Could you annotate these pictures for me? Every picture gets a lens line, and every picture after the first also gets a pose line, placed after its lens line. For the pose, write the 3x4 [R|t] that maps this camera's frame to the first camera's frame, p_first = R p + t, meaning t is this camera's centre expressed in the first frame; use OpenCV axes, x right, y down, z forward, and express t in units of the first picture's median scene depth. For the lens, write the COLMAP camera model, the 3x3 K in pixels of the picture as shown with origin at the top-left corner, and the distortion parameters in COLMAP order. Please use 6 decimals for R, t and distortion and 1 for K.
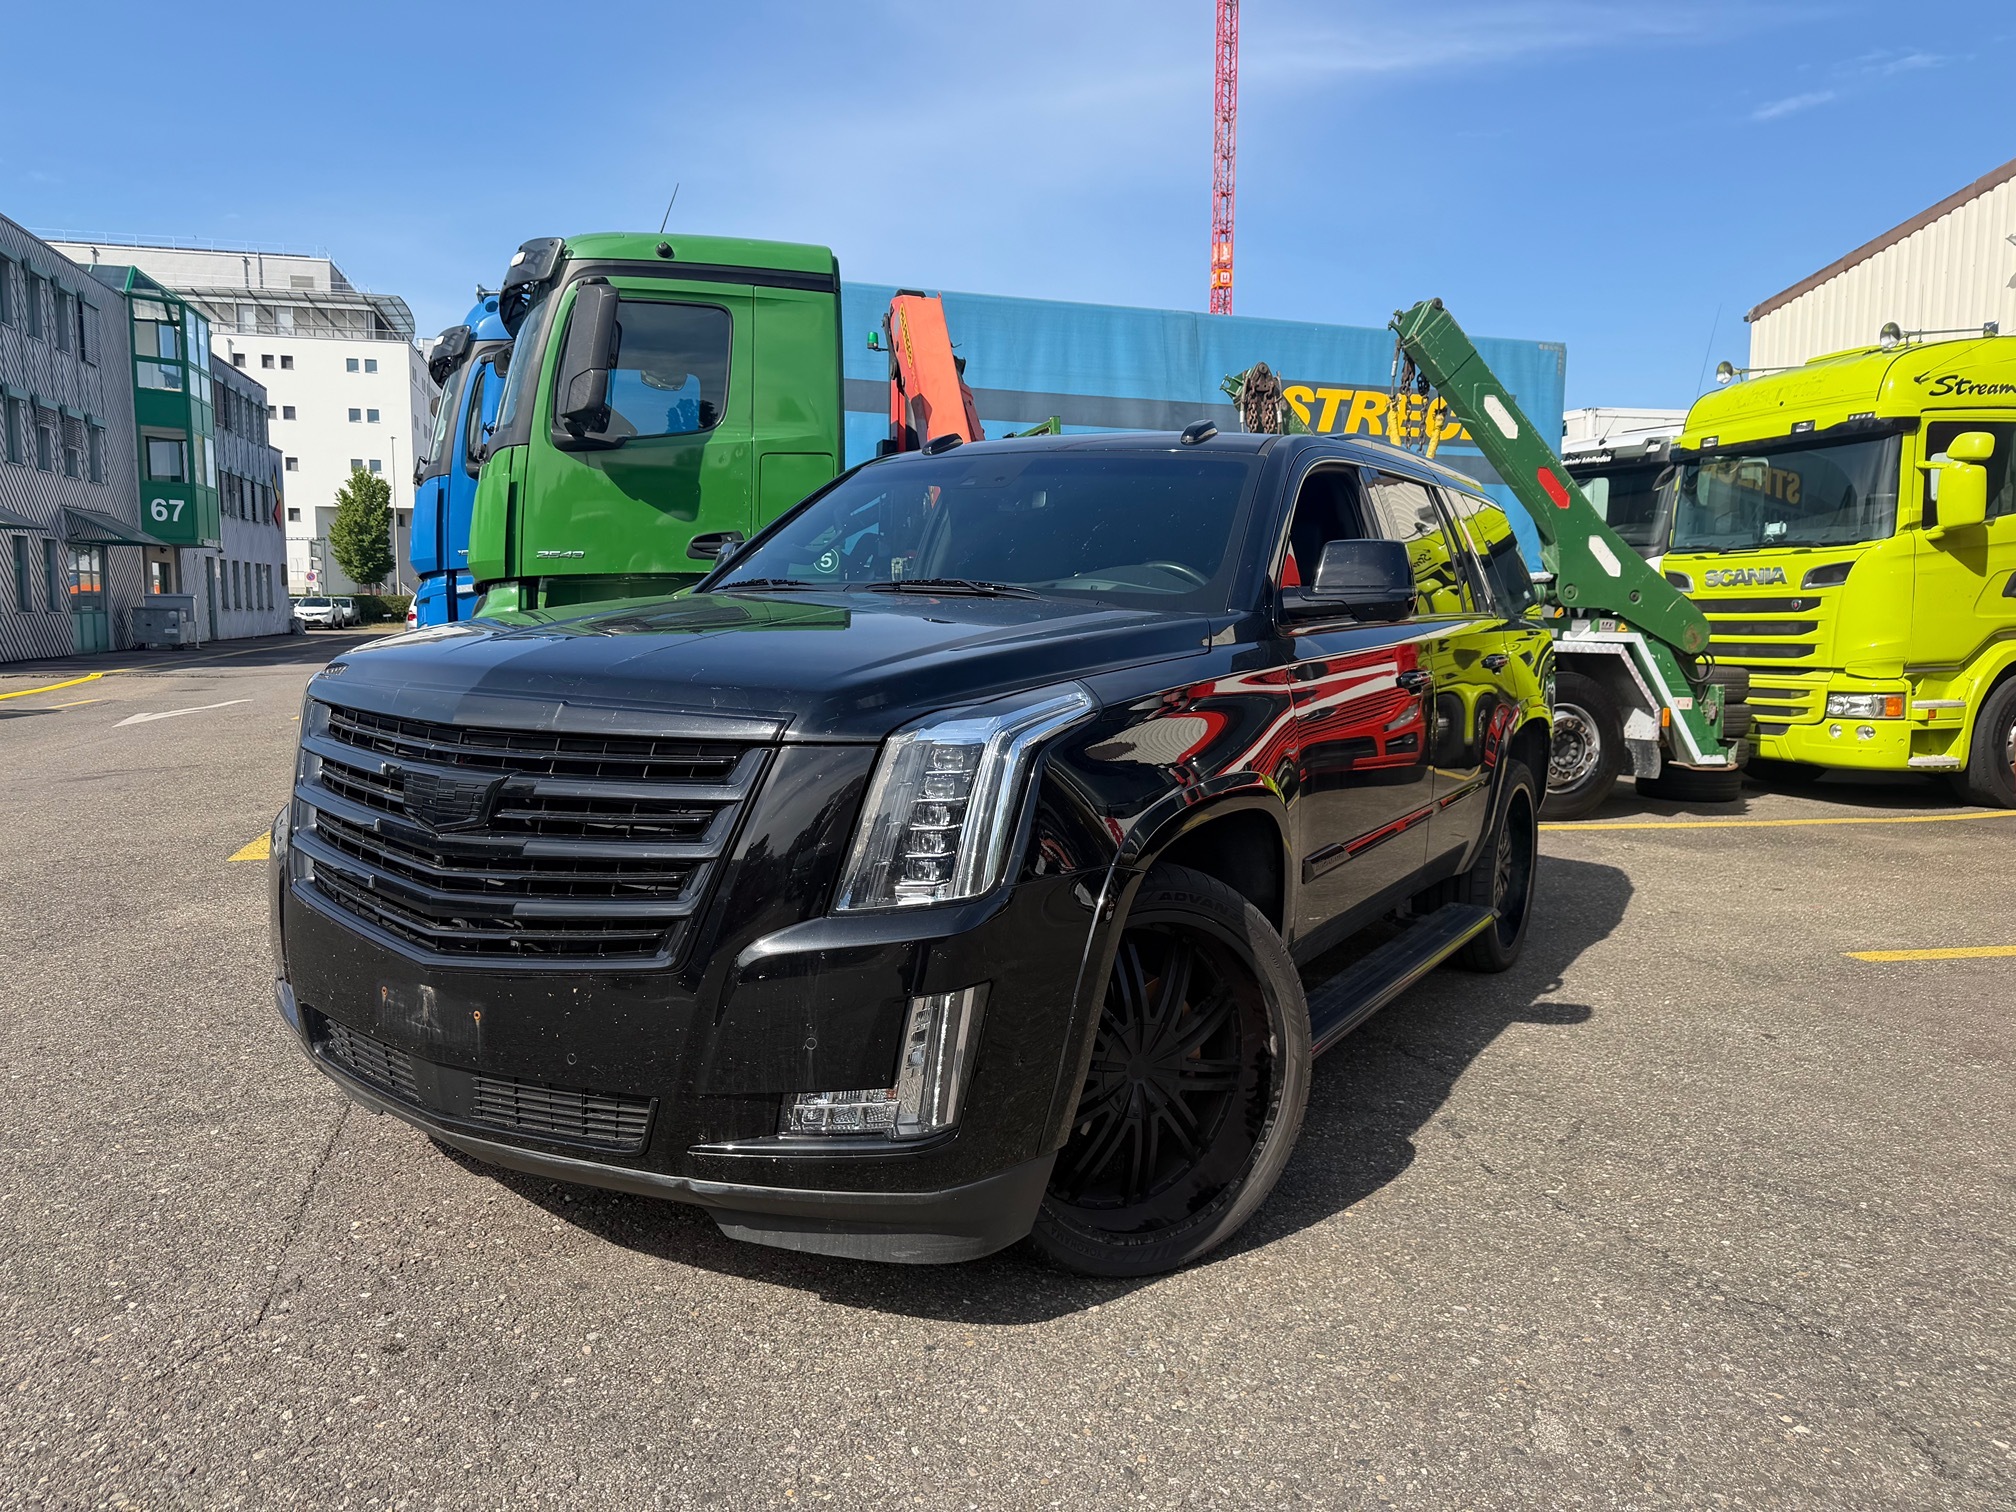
lens RADIAL K [[1410.7, 0, 1008.0], [0, 1410.7, 756.0], [0, 0, 1]] dist [0.051074, -0.095325]
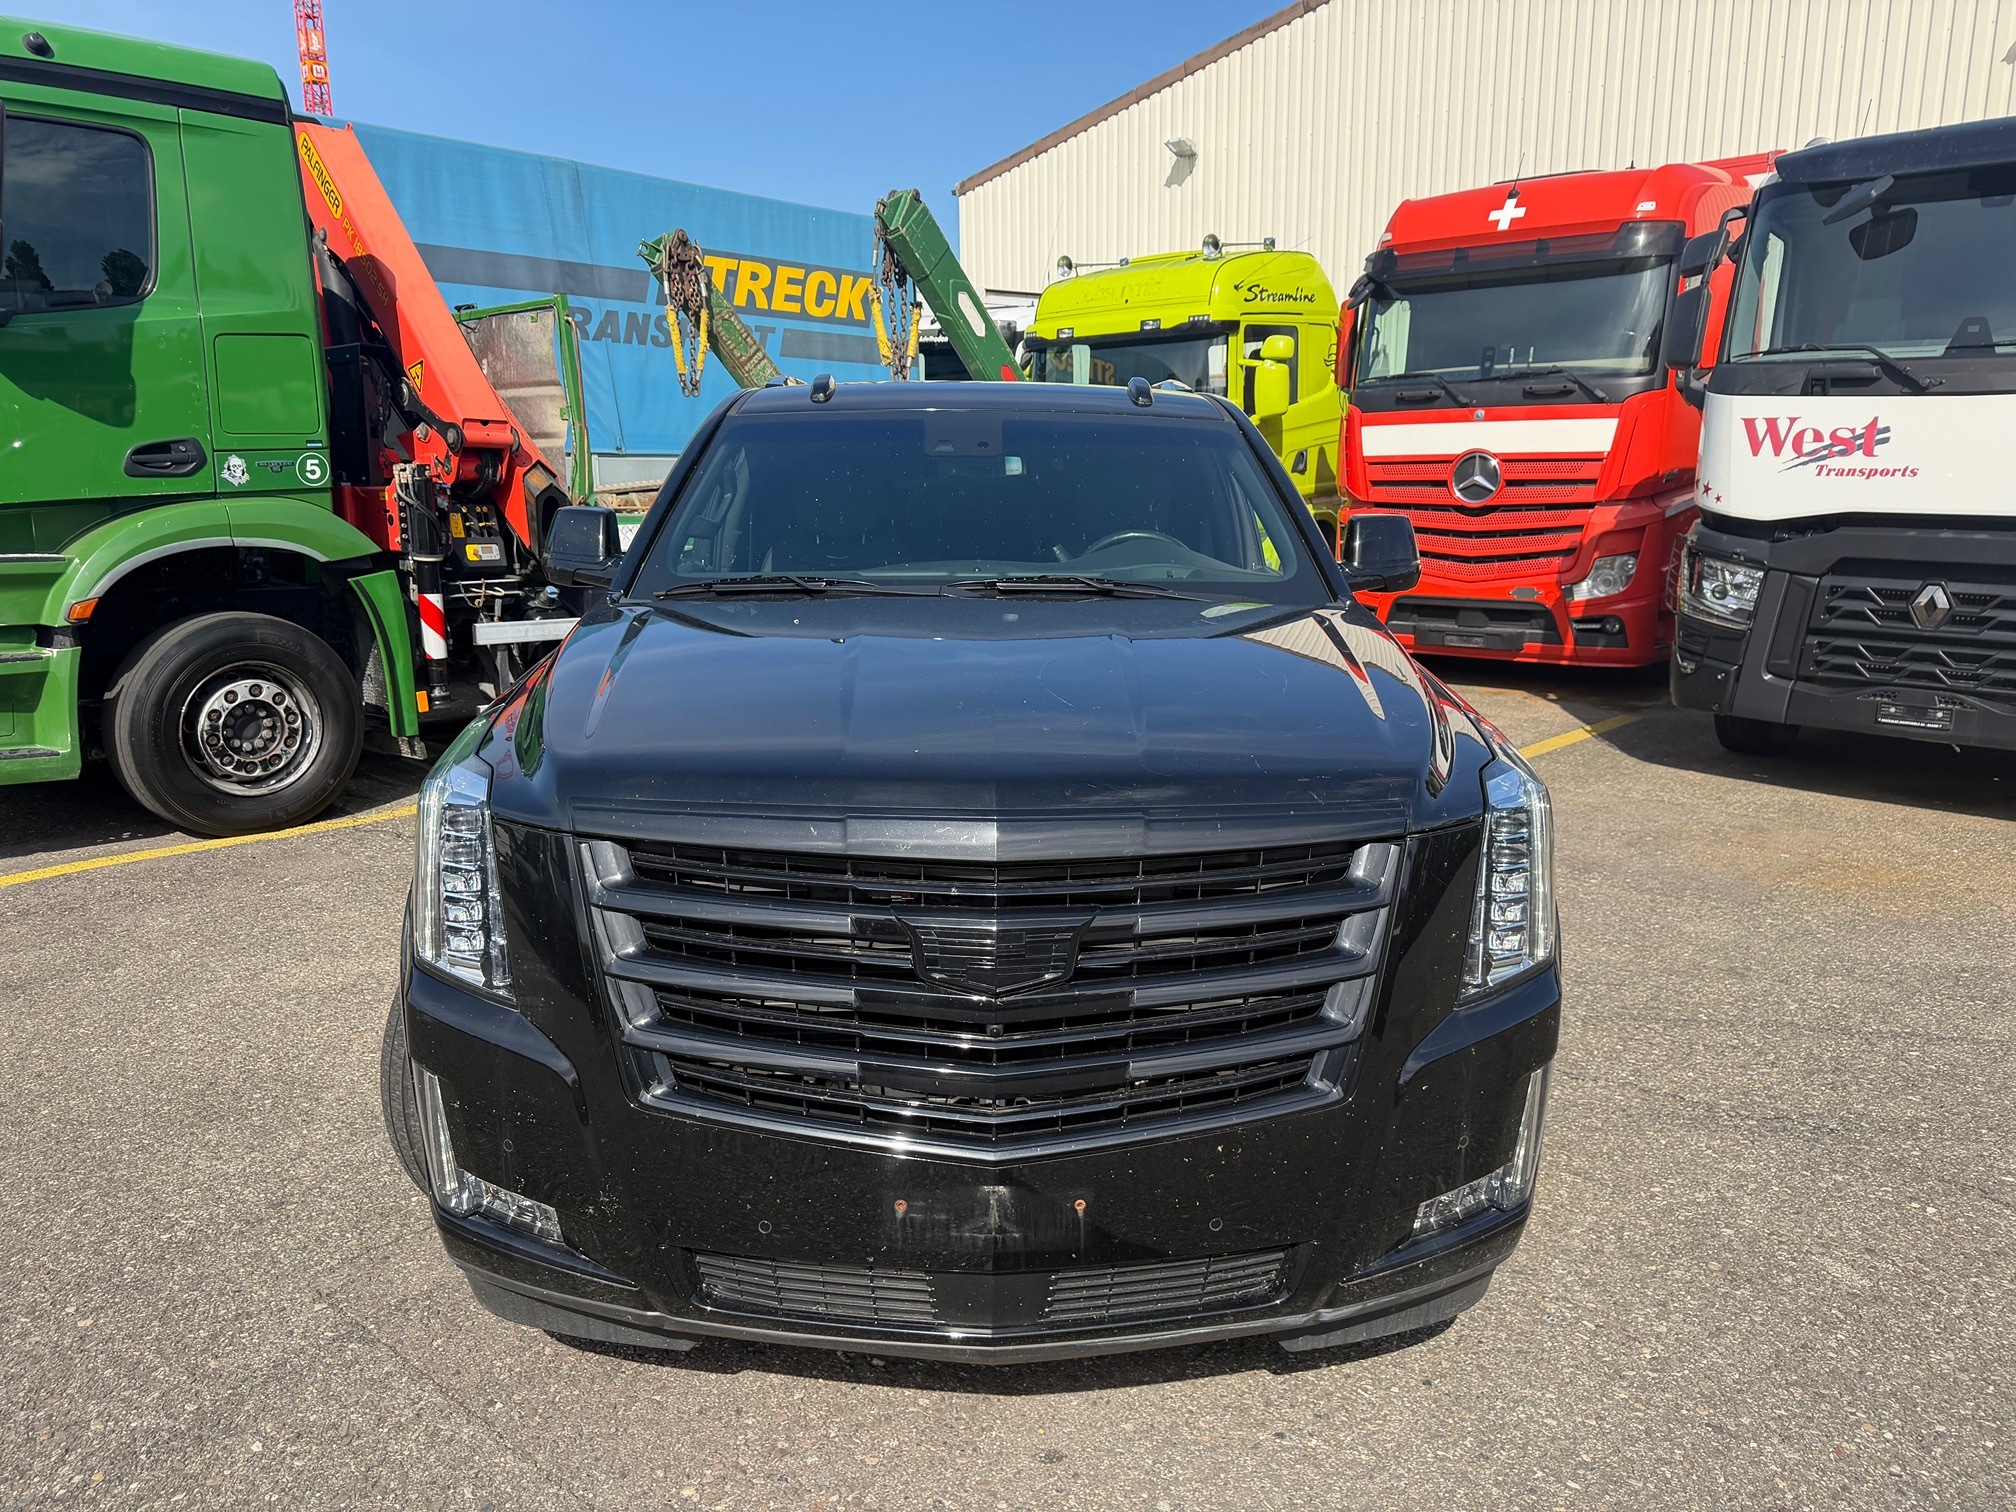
lens RADIAL K [[1402.1, 0, 1041.8], [0, 1402.1, 759.5], [0, 0, 1]] dist [0.054480, -0.085089]
pose [[0.843853, -0.122813, 0.522331, -0.155187], [0.065878, 0.989802, 0.126297, -0.035361], [-0.532516, -0.072166, 0.843338, 0.066010]]
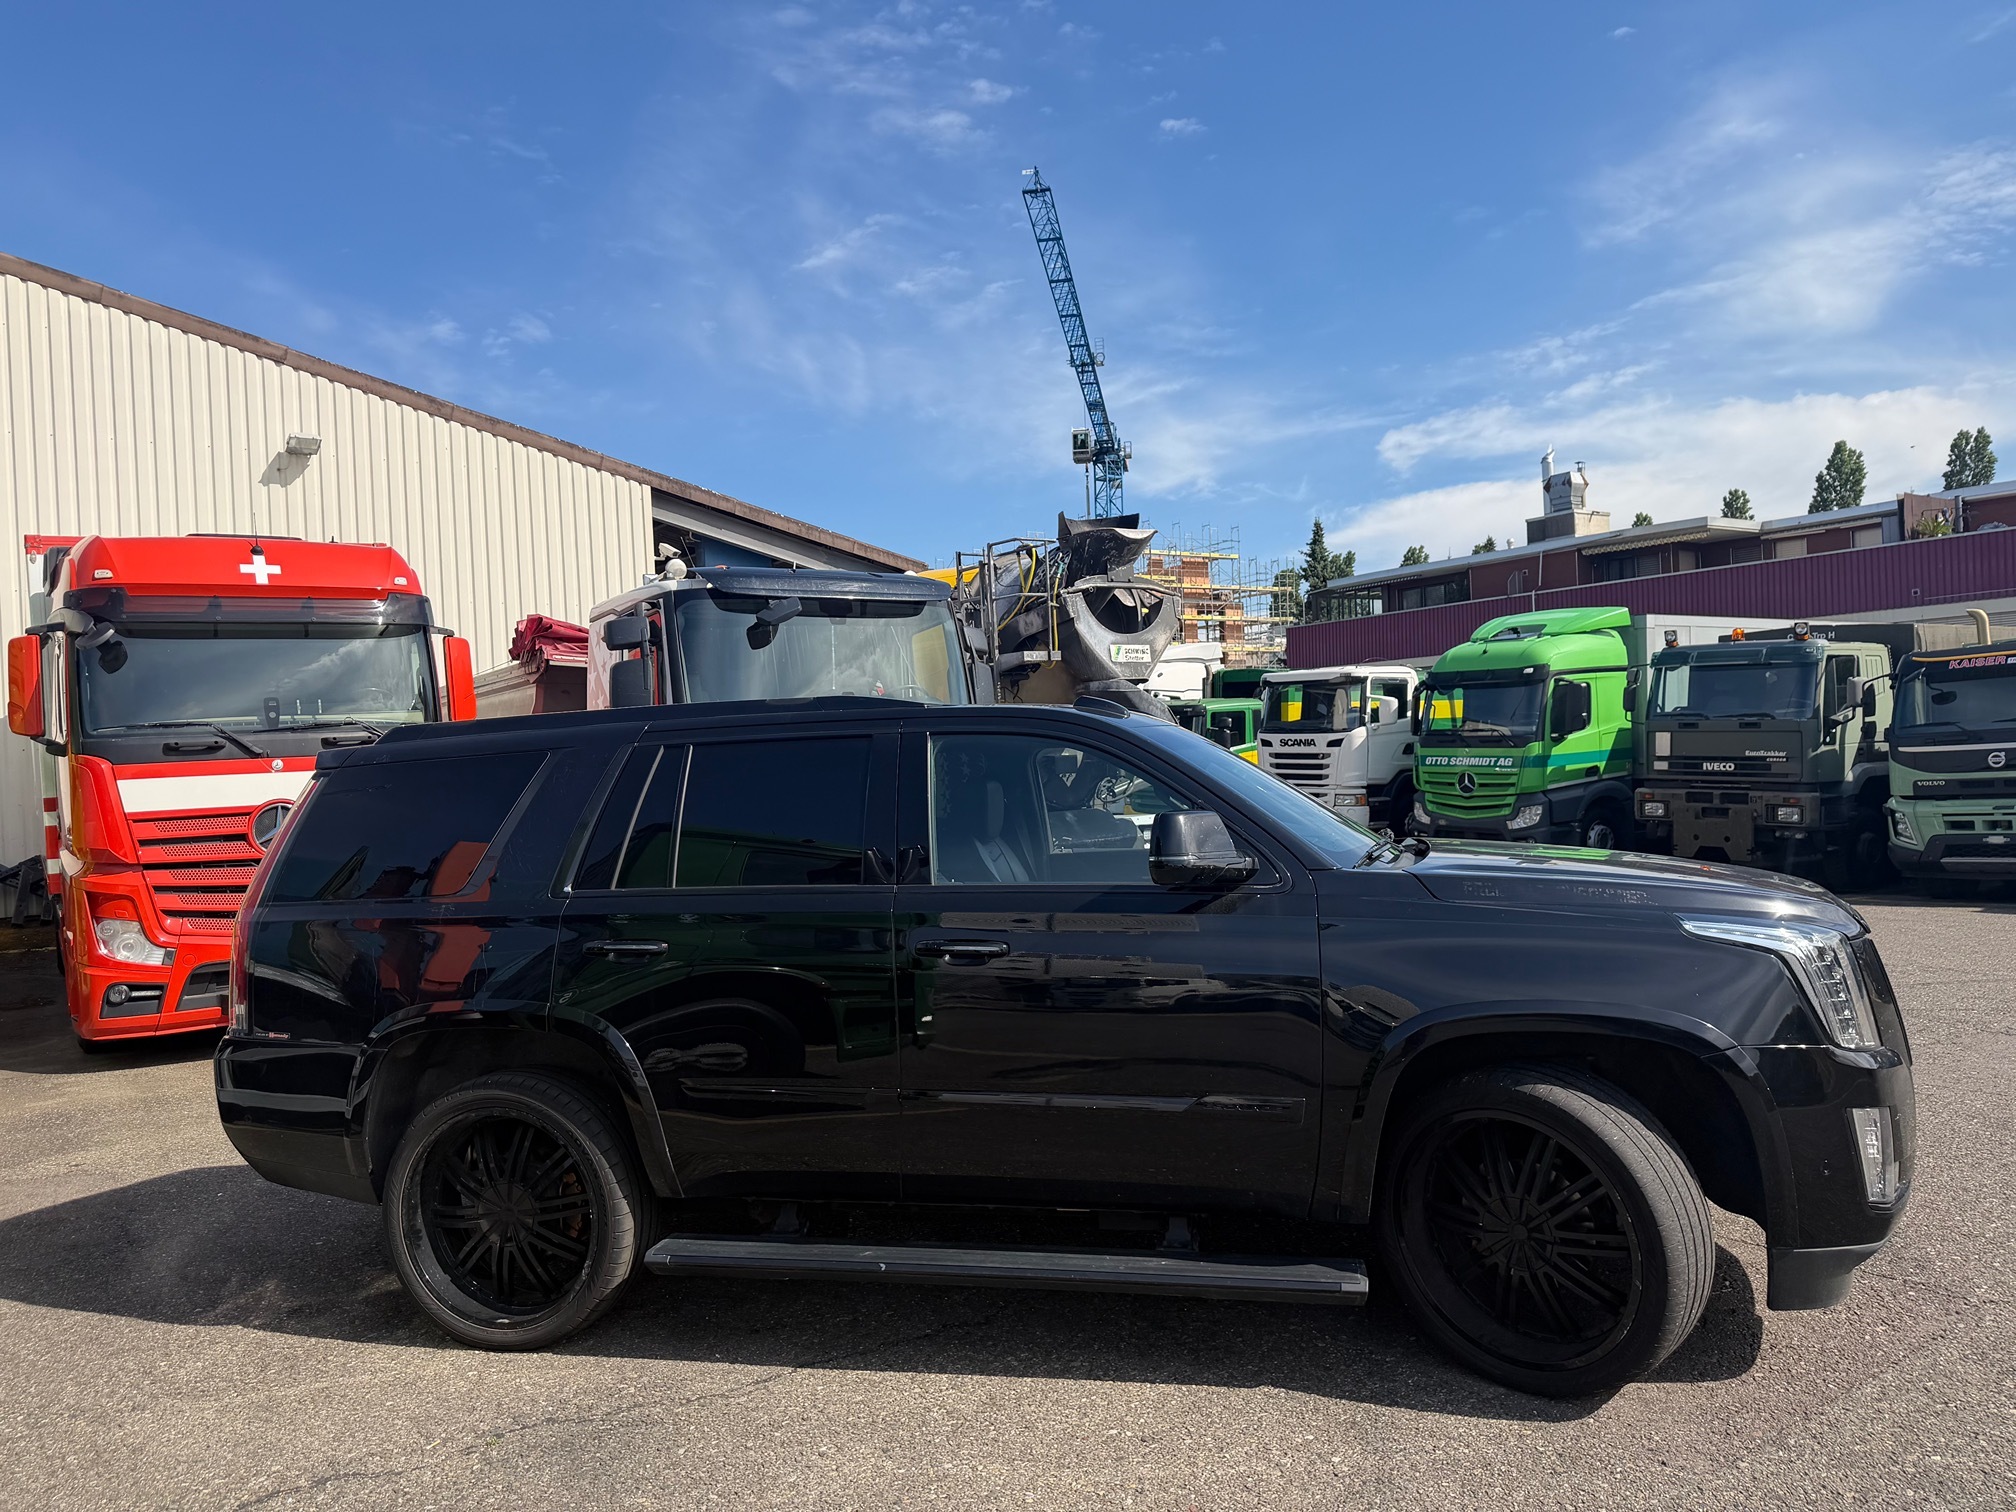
lens RADIAL K [[1399.9, 0, 1008.0], [0, 1399.9, 756.0], [0, 0, 1]] dist [-0.001245, -0.025416]
pose [[-0.299473, 0.025023, 0.953777, -0.394139], [0.145925, 0.989096, 0.019869, -0.083446], [-0.942880, 0.145130, -0.299859, 0.583187]]
